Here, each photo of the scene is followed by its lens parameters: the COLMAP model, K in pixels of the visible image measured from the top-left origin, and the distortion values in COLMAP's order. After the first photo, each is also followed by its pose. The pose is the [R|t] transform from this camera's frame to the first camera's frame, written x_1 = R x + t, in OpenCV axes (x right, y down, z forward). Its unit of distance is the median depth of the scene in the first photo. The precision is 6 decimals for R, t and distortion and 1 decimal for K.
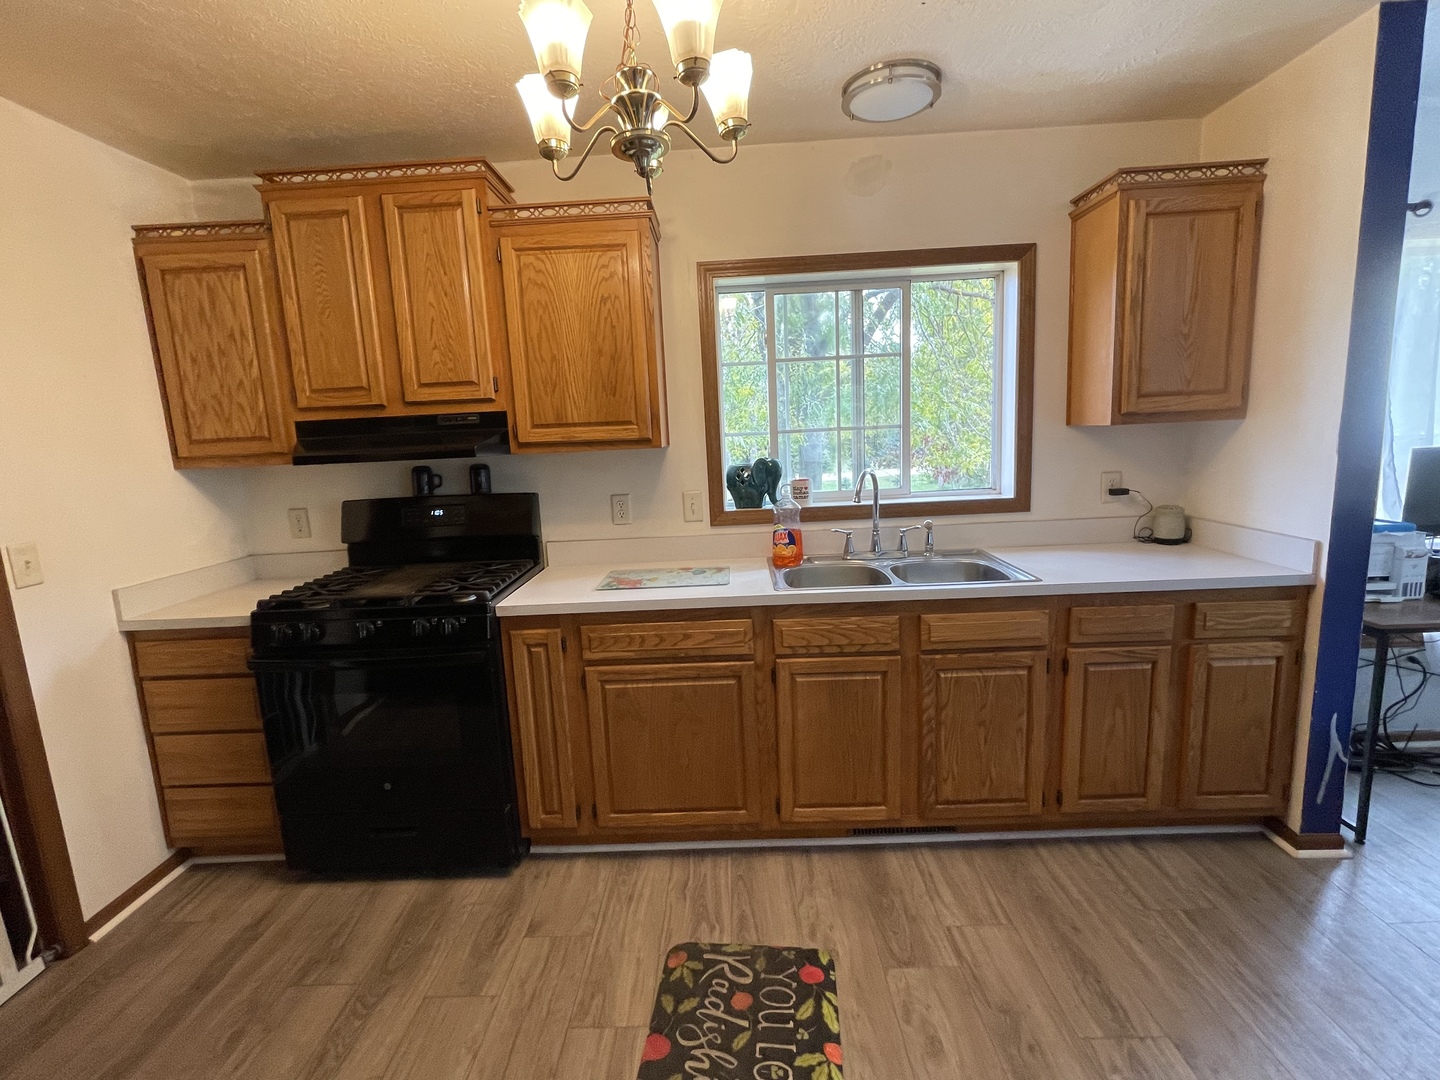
lens RADIAL K [[671.2, 0, 716.2], [0, 671.2, 542.0], [0, 0, 1]] dist [0.002647, 0.001048]
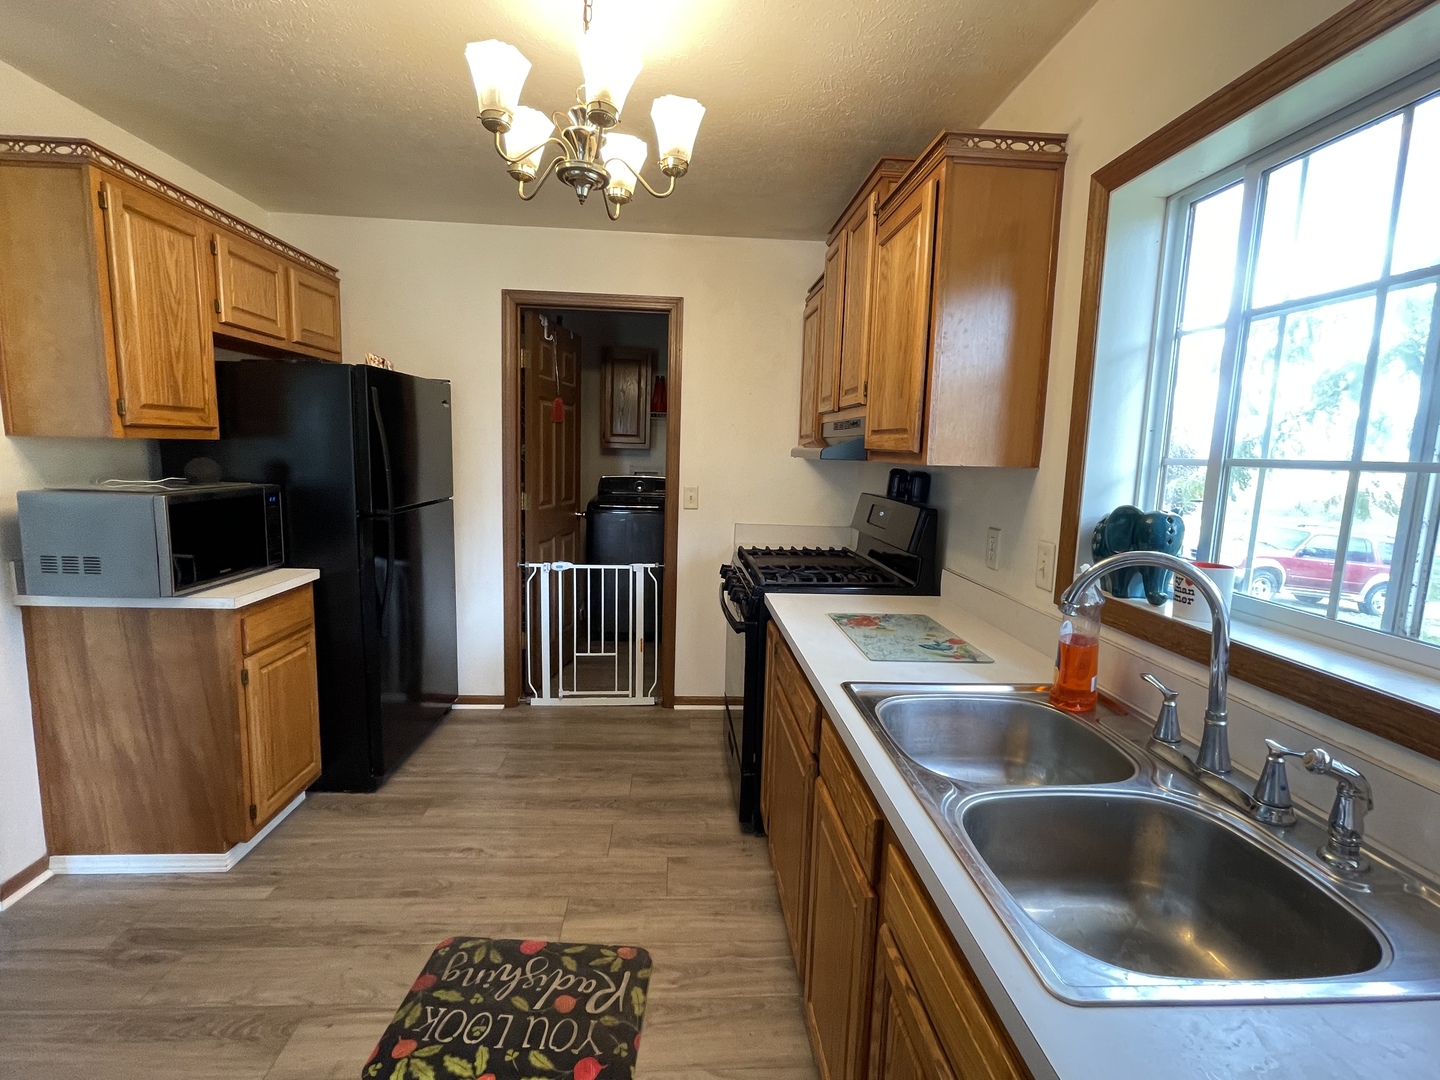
lens RADIAL K [[671.2, 0, 713.6], [0, 671.2, 536.8], [0, 0, 1]] dist [0.002647, 0.001048]
pose [[0.072128, 0.179866, -0.981043, 0.900485], [-0.181277, 0.969587, 0.164437, -0.200633], [0.980784, 0.165980, 0.102540, 0.978023]]
